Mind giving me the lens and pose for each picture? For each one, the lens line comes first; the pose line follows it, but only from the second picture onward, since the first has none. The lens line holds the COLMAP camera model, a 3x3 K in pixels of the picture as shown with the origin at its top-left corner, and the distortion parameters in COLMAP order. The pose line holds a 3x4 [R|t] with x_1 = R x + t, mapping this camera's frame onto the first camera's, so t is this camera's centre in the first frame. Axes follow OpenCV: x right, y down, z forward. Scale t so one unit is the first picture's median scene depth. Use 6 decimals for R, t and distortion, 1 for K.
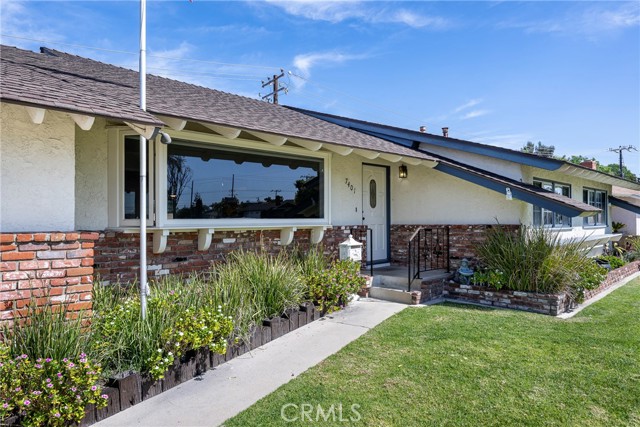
lens RADIAL K [[387.7, 0, 320.0], [0, 387.7, 213.5], [0, 0, 1]] dist [0.038870, -0.033595]
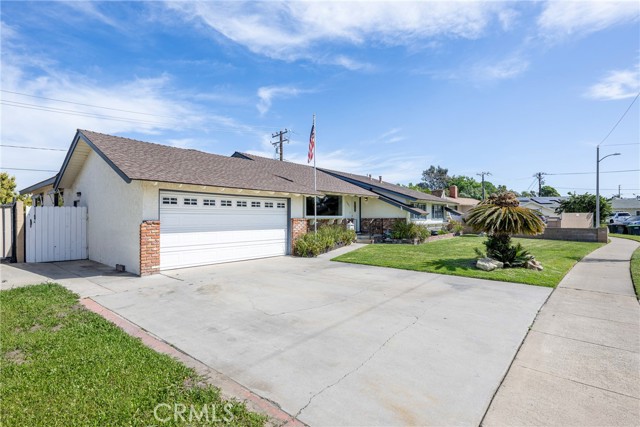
lens RADIAL K [[321.2, 0, 320.0], [0, 321.2, 213.5], [0, 0, 1]] dist [-0.001336, 0.000102]
pose [[0.989239, 0.003808, 0.146262, -0.146347], [-0.003376, 0.999989, -0.003199, 0.001359], [-0.146273, 0.002671, 0.989241, -0.394938]]
